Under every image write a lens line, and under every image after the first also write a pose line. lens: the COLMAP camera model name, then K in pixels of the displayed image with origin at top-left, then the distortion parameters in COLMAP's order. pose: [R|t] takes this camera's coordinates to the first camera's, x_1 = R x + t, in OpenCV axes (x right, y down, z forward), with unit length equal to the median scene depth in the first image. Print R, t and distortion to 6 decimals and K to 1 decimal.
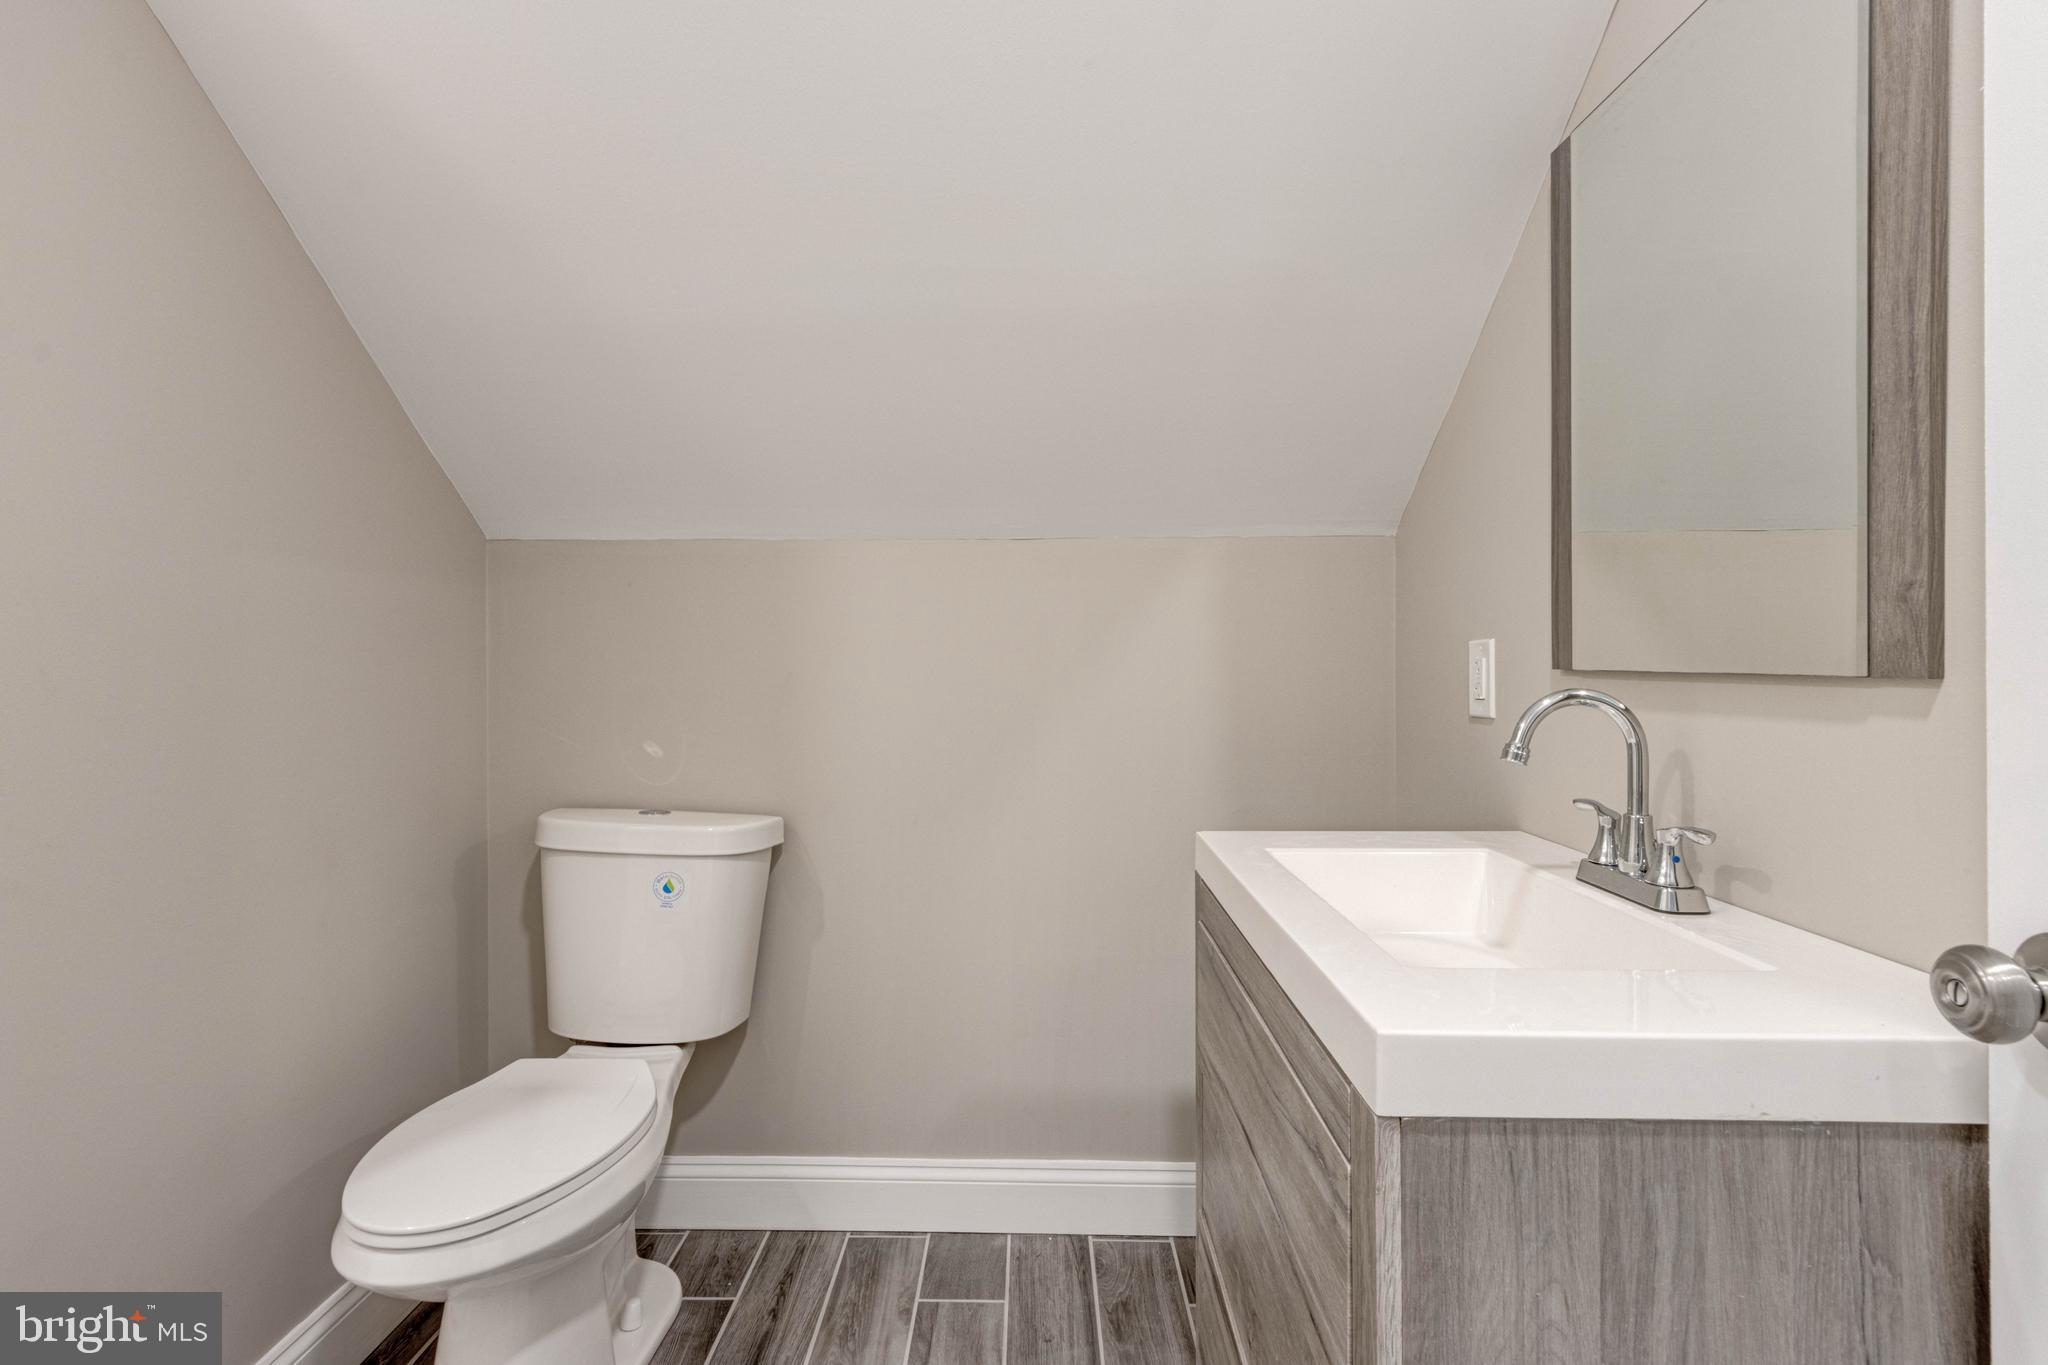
lens RADIAL K [[958.4, 0, 1025.1], [0, 958.4, 664.3], [0, 0, 1]] dist [0.008223, -0.002136]
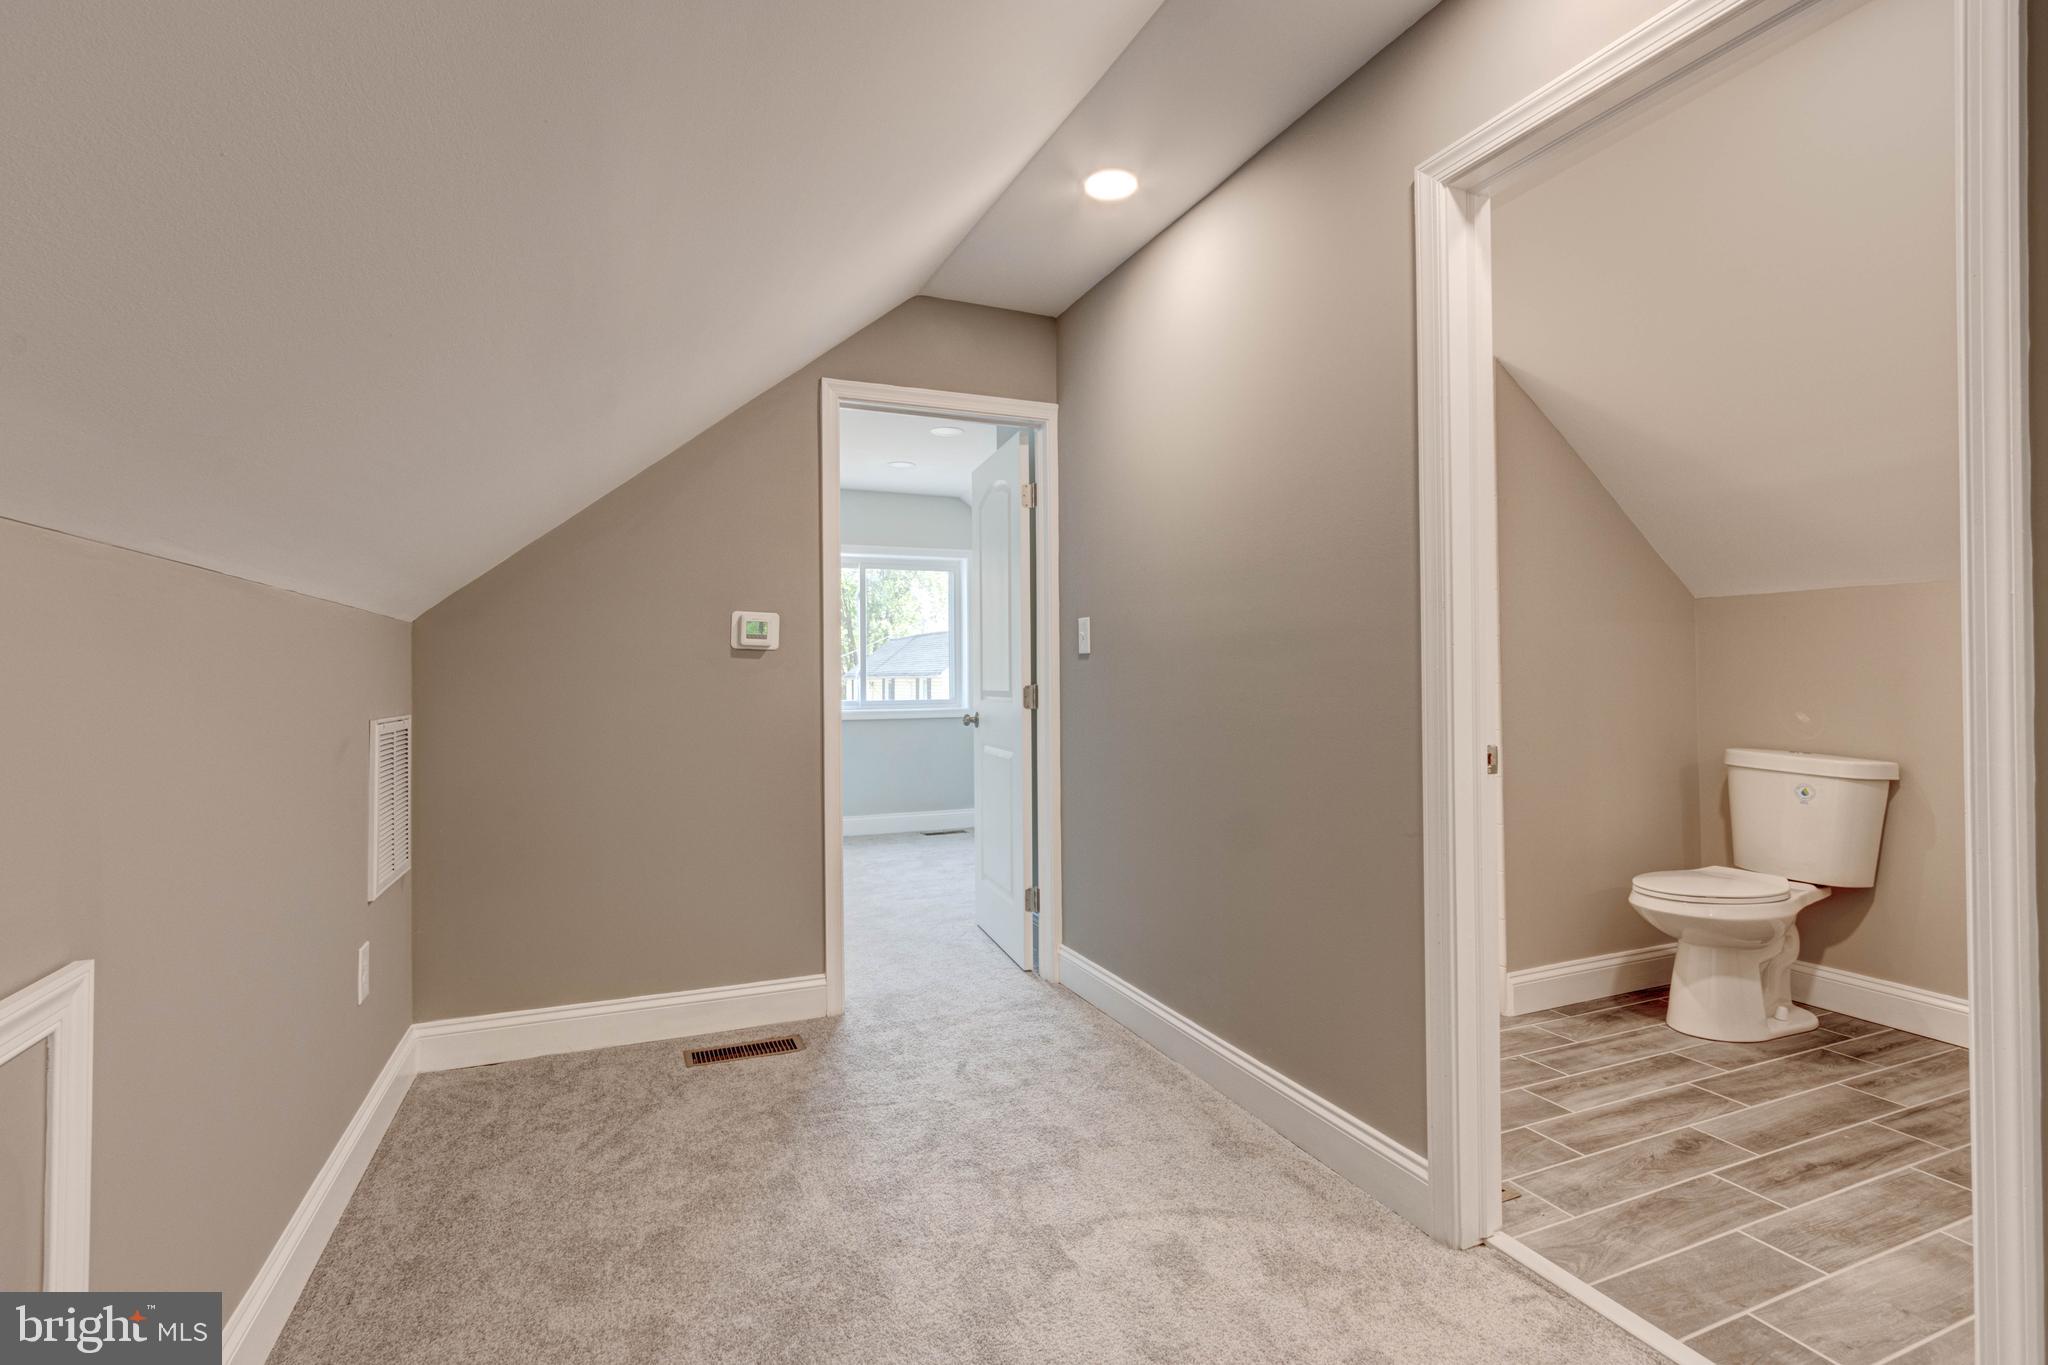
lens RADIAL K [[958.4, 0, 1025.1], [0, 958.4, 664.3], [0, 0, 1]] dist [0.008223, -0.002136]
pose [[0.412360, -0.010203, -0.910964, 0.693543], [0.008919, 0.999935, -0.007162, -0.003044], [0.910977, -0.005172, 0.412424, -1.100979]]
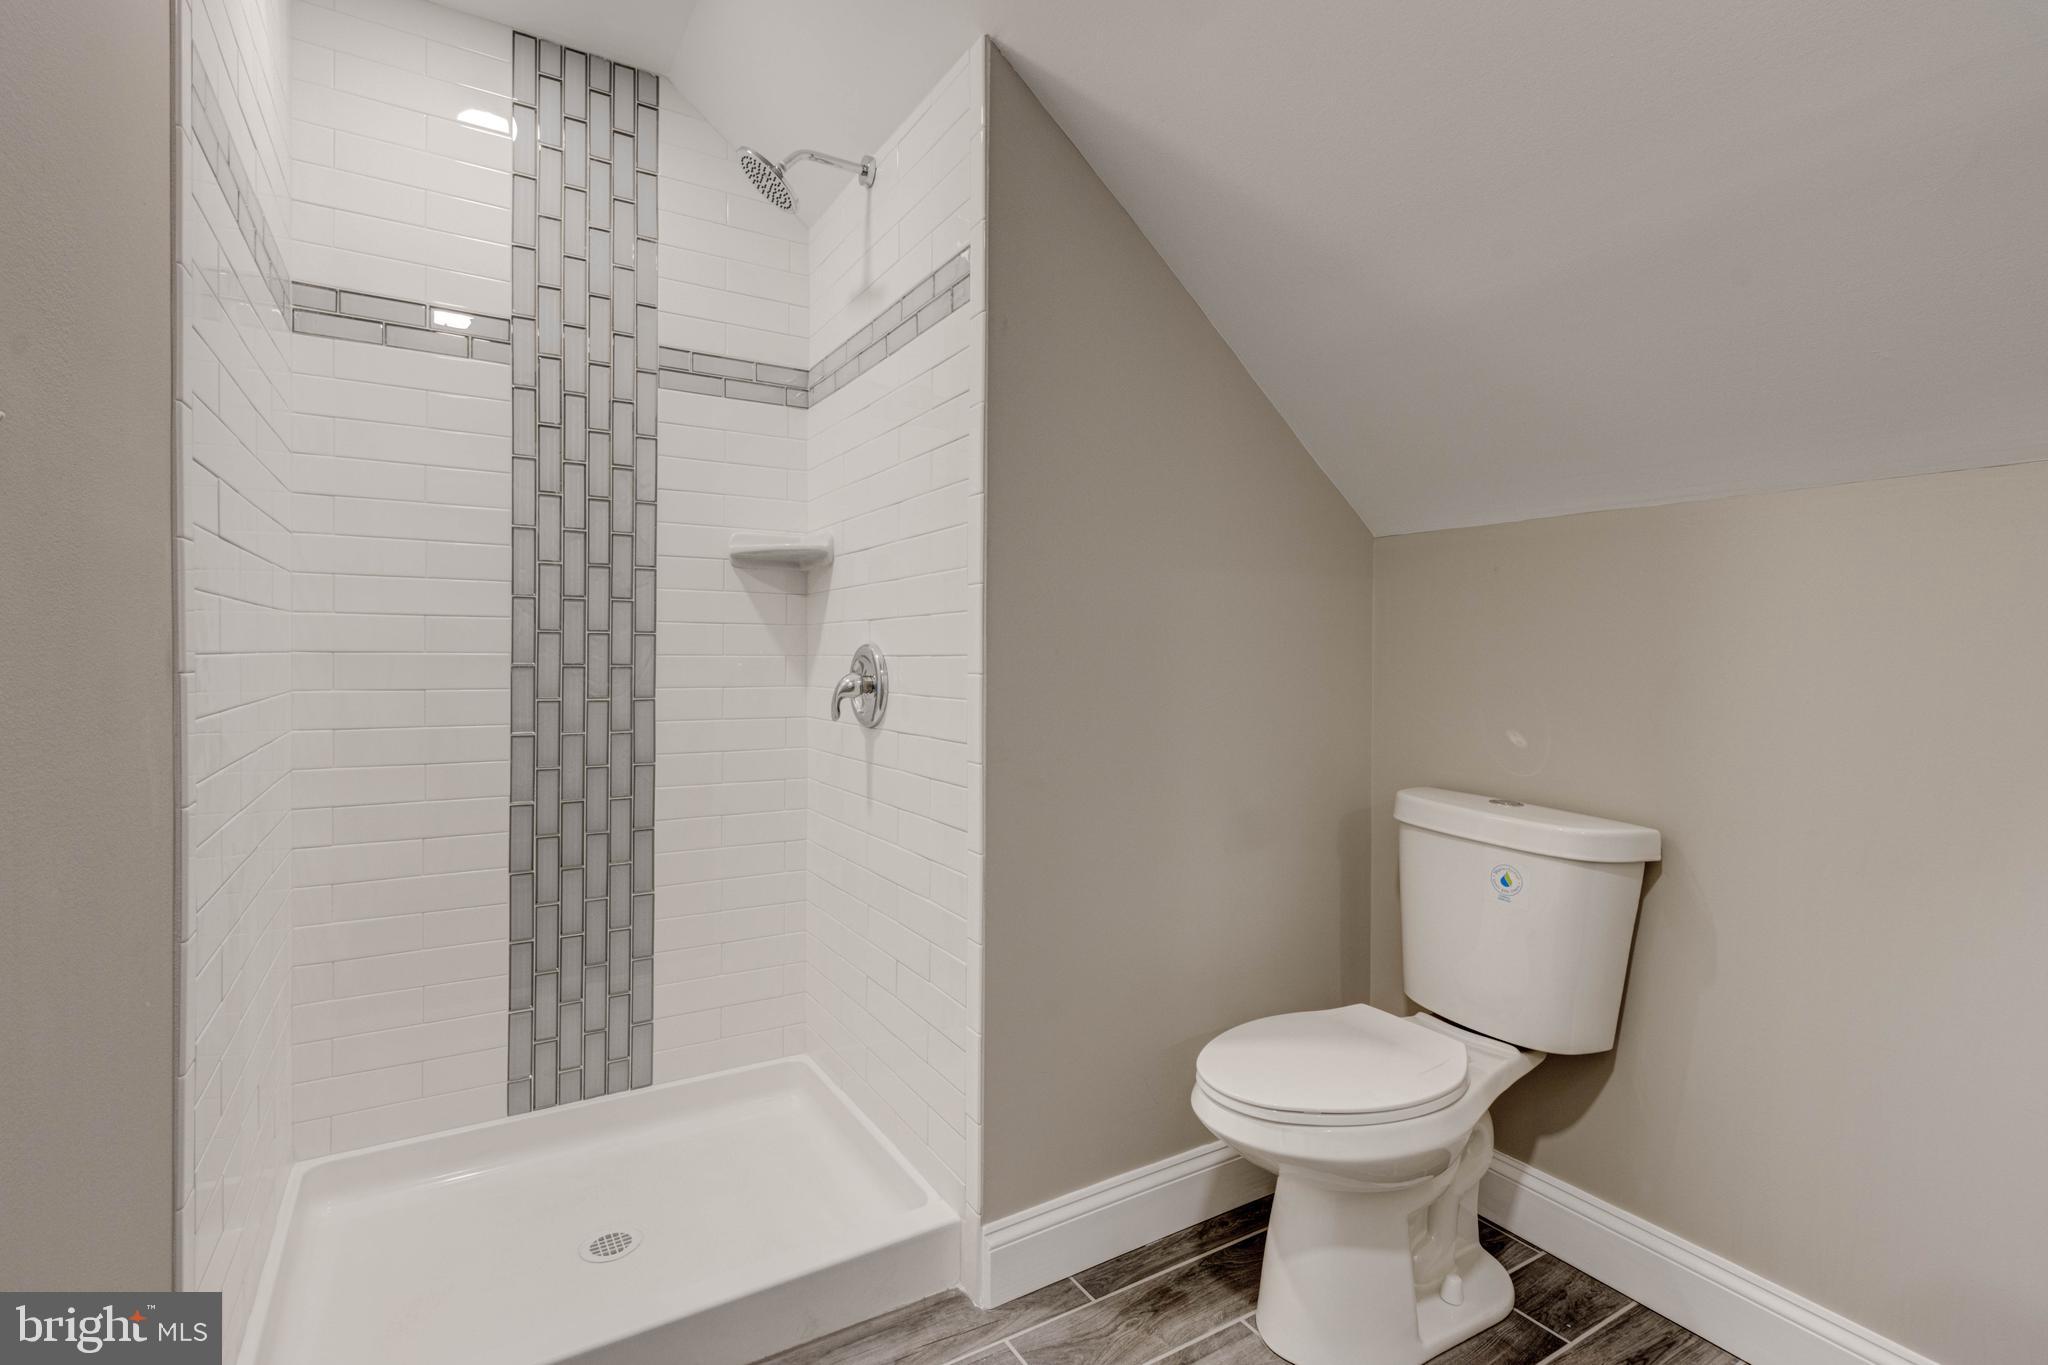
lens RADIAL K [[958.0, 0, 1020.8], [0, 958.0, 665.3], [0, 0, 1]] dist [0.003564, -0.000234]
pose [[0.535591, 0.018348, -0.844278, 0.189975], [-0.011475, 0.999830, 0.014449, 0.007451], [0.844400, 0.001949, 0.535710, 0.071966]]
